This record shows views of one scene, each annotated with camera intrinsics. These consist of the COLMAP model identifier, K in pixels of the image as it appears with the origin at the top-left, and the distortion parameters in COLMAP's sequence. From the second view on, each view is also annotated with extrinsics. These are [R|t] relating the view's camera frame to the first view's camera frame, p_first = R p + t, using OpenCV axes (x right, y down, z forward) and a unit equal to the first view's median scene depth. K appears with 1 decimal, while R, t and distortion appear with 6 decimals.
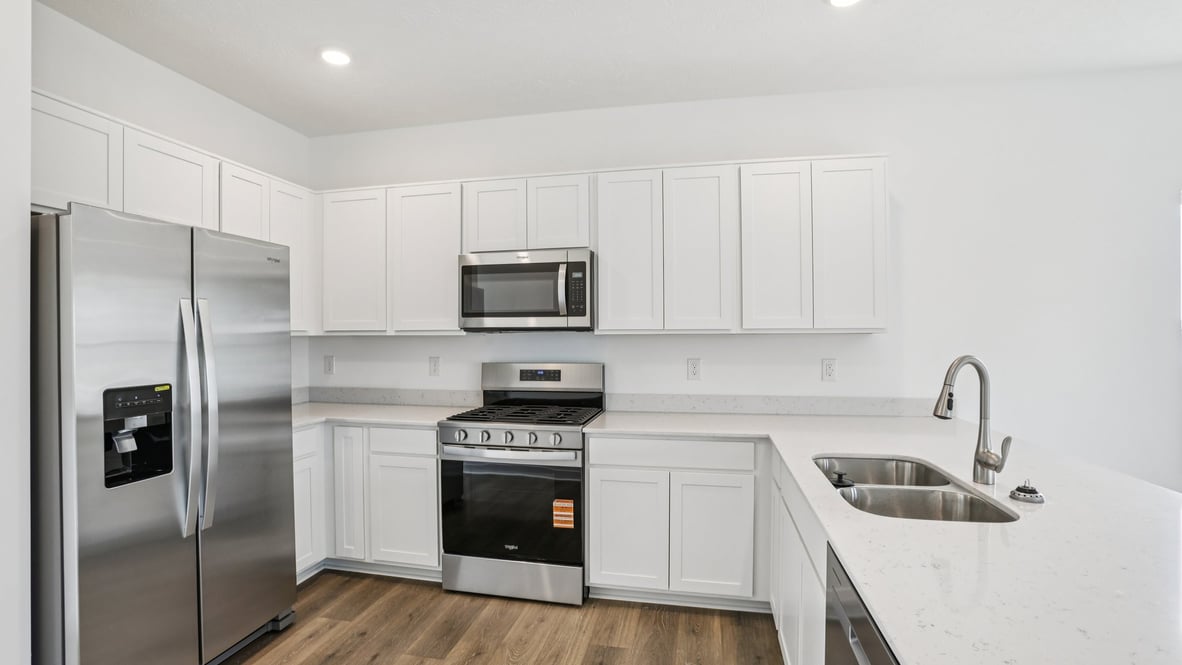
lens RADIAL K [[547.2, 0, 591.0], [0, 547.2, 332.5], [0, 0, 1]] dist [-0.035390, 0.000241]
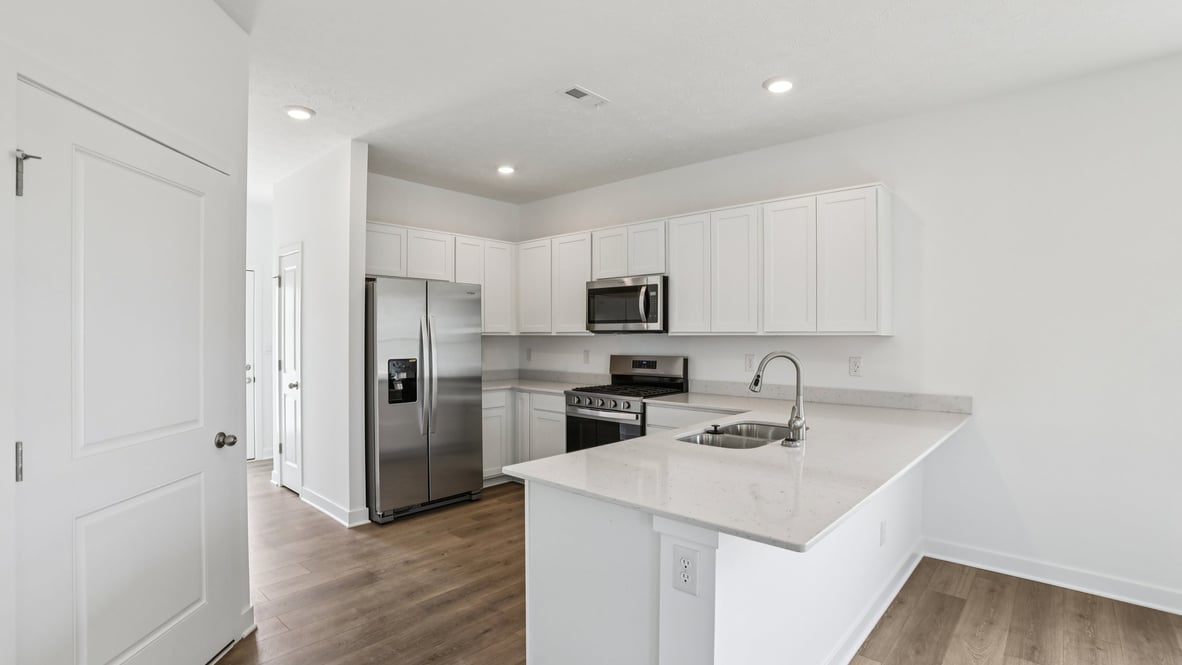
lens RADIAL K [[564.9, 0, 594.0], [0, 564.9, 337.3], [0, 0, 1]] dist [-0.001643, -0.000009]
pose [[0.865485, 0.006514, -0.500892, 0.579038], [-0.002696, 0.999962, 0.008346, -0.003276], [0.500927, -0.005873, 0.865470, -0.347479]]
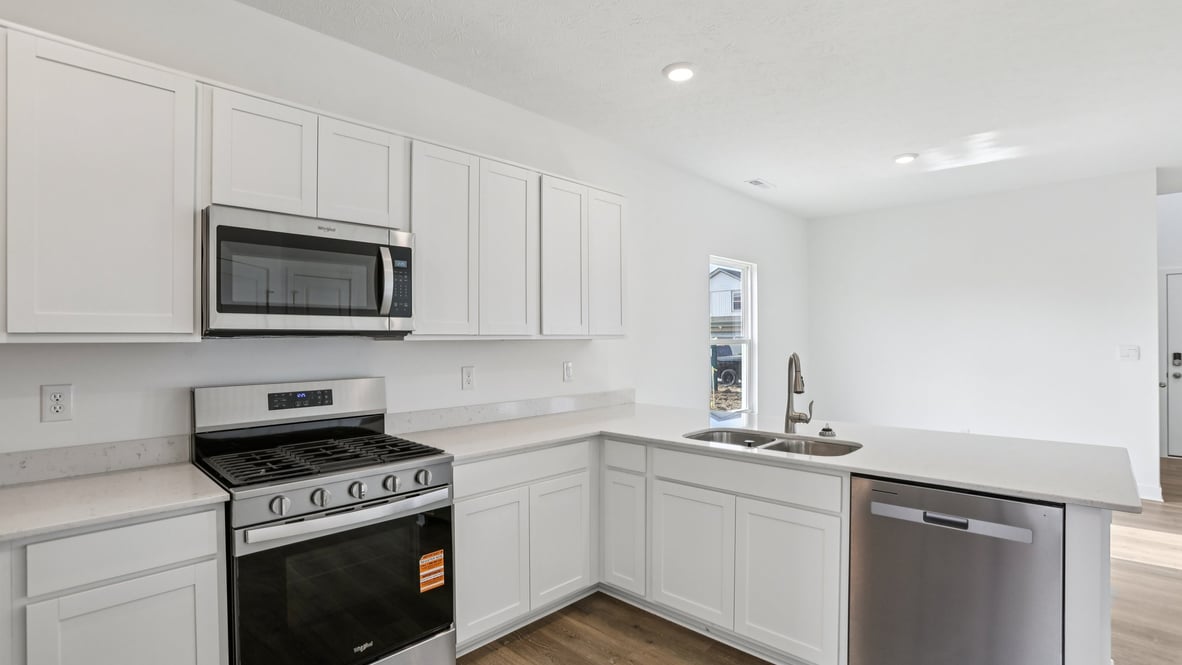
lens RADIAL K [[552.6, 0, 590.2], [0, 552.6, 330.1], [0, 0, 1]] dist [-0.038567, 0.000265]
pose [[0.523179, 0.017089, 0.852051, -0.549549], [-0.000126, 0.999800, -0.019975, 0.004823], [-0.852223, 0.010344, 0.523077, 0.362224]]
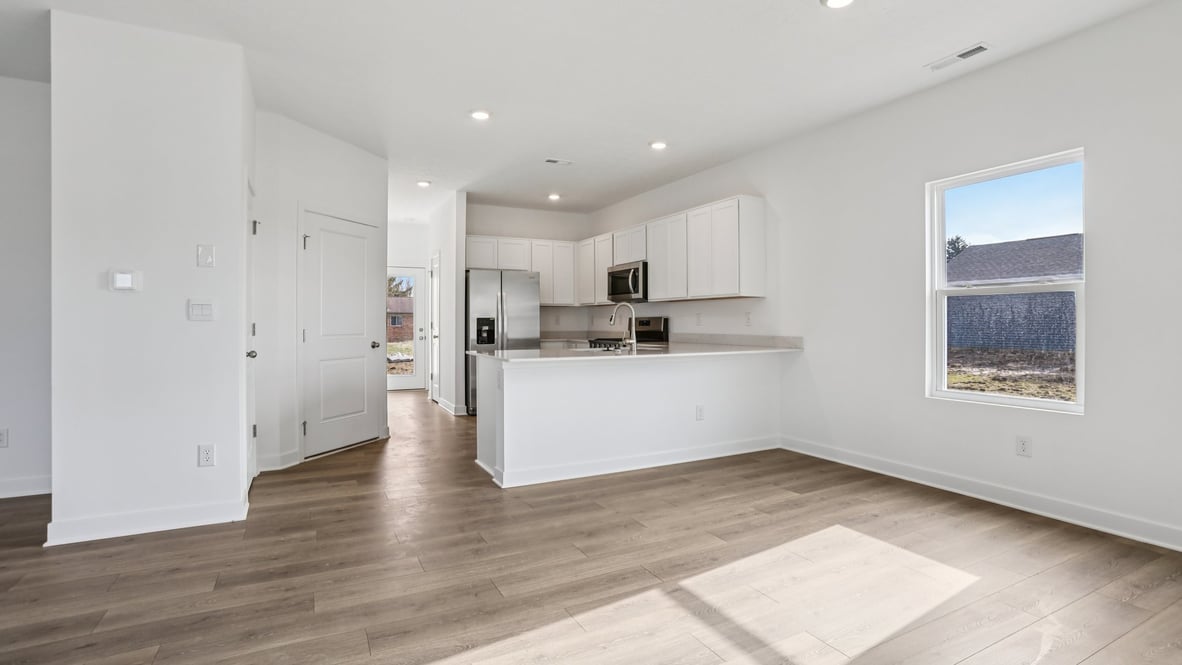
lens RADIAL K [[581.2, 0, 592.1], [0, 581.2, 317.5], [0, 0, 1]] dist [-0.000232, 0.000005]
pose [[0.634197, -0.005628, -0.773151, 1.600657], [0.002562, 0.999983, -0.005177, 0.074715], [0.773167, 0.001302, 0.634201, -0.557742]]
